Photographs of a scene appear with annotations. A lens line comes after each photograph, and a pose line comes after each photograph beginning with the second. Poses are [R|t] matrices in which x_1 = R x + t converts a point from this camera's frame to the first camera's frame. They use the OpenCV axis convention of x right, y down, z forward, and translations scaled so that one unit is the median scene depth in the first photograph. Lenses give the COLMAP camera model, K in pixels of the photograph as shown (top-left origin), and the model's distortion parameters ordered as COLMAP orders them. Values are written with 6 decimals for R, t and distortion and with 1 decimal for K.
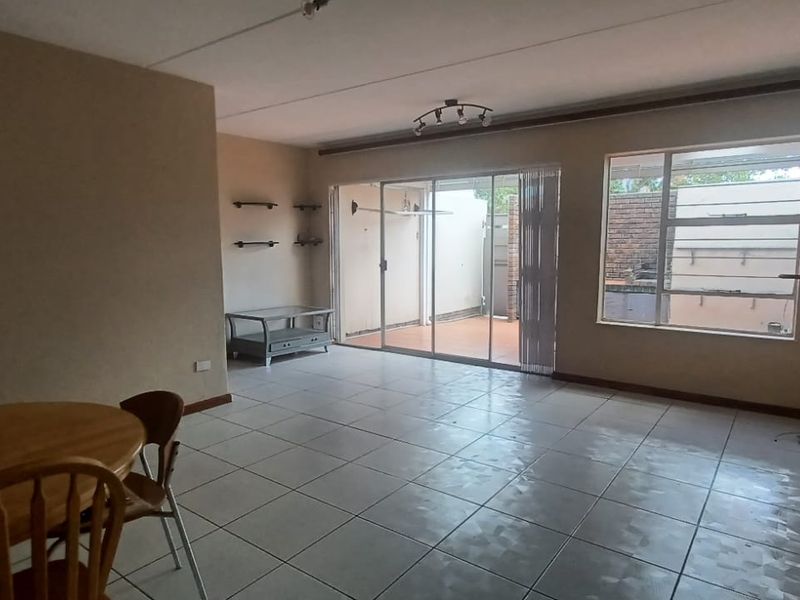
lens RADIAL K [[527.7, 0, 400.0], [0, 527.7, 300.0], [0, 0, 1]] dist [0.003388, 0.002992]
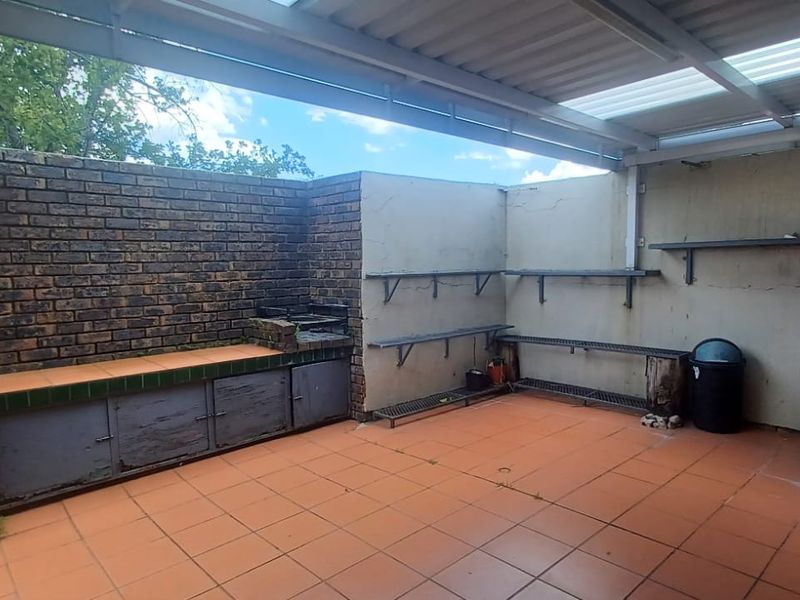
lens RADIAL K [[527.7, 0, 400.0], [0, 527.7, 300.0], [0, 0, 1]] dist [0.003388, 0.002992]
pose [[0.180845, -0.069514, 0.981052, -0.039571], [0.123107, 0.991254, 0.047543, -0.085146], [-0.975777, 0.112176, 0.187821, 0.762741]]
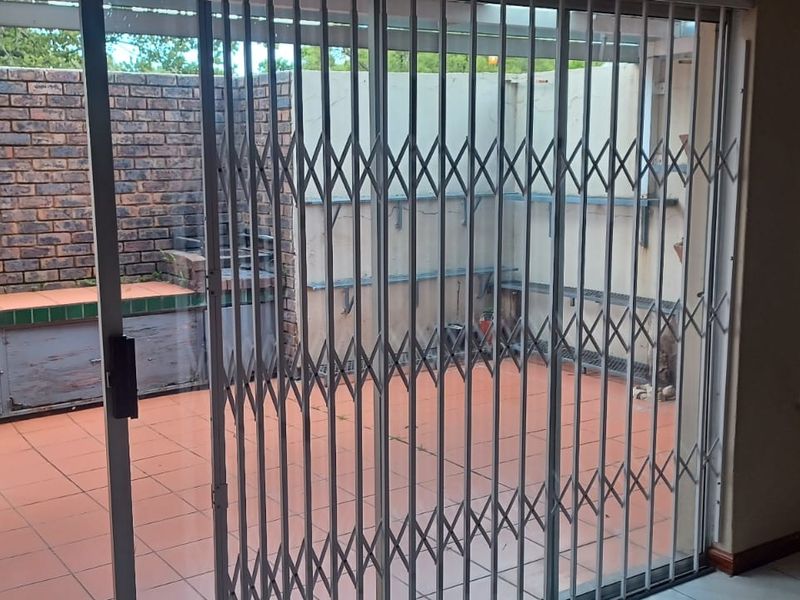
lens RADIAL K [[963.5, 0, 400.0], [0, 963.5, 300.0], [0, 0, 1]] dist [0.164528, -0.467059]
pose [[0.323864, -0.144223, 0.935046, -0.246276], [0.110498, 0.987315, 0.114013, -0.090002], [-0.939629, 0.066396, 0.335693, 0.557815]]
